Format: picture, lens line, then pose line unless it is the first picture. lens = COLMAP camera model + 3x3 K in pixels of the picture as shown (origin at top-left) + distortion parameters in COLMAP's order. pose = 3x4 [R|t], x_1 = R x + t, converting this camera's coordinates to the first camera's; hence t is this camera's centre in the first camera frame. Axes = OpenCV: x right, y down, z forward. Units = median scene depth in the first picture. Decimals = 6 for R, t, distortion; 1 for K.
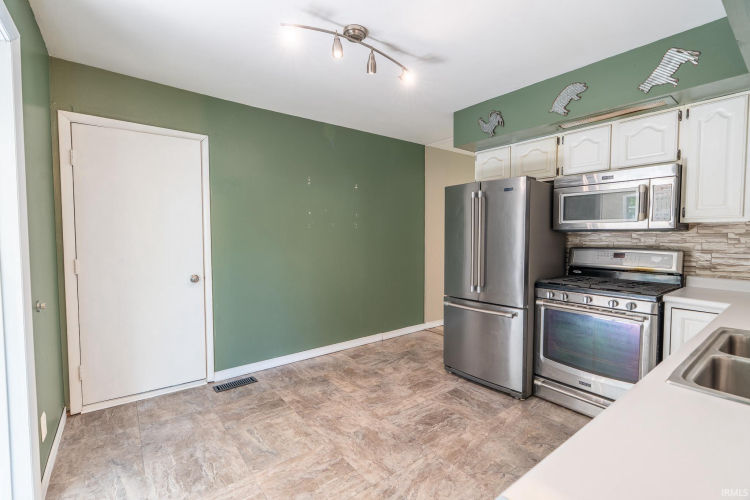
lens RADIAL K [[336.2, 0, 374.0], [0, 336.2, 250.5], [0, 0, 1]] dist [-0.004268, 0.000337]
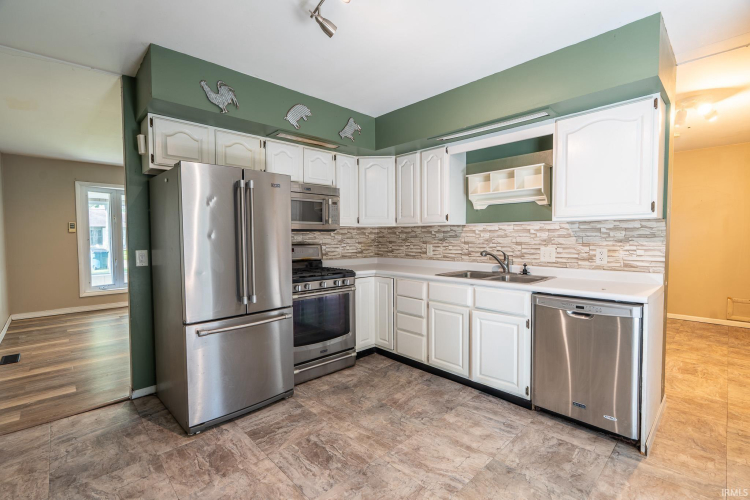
lens RADIAL K [[336.2, 0, 376.2], [0, 336.2, 249.6], [0, 0, 1]] dist [-0.004268, 0.000337]
pose [[-0.099278, -0.043779, 0.994096, -0.709859], [0.053006, 0.997381, 0.049217, -0.041248], [-0.993647, 0.057579, -0.096697, 1.006150]]
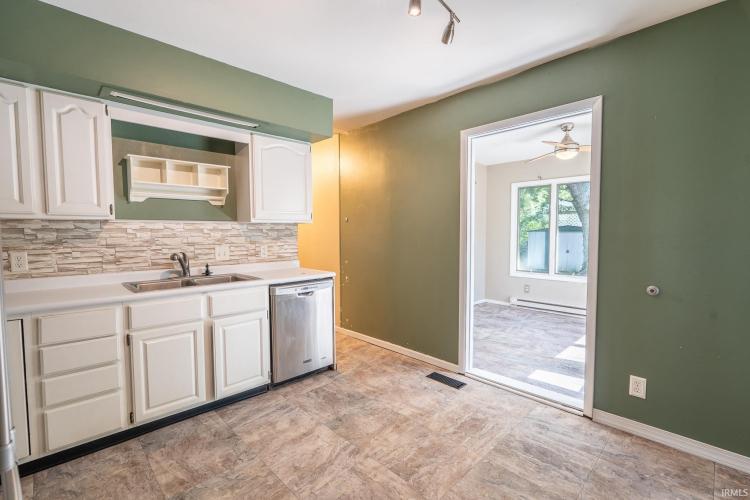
lens RADIAL K [[336.2, 0, 370.3], [0, 336.2, 250.6], [0, 0, 1]] dist [-0.004268, 0.000337]
pose [[-0.995034, 0.008653, -0.099159, 0.078960], [-0.001136, 0.995162, 0.098243, -0.069641], [0.099530, 0.097868, -0.990210, 1.646153]]
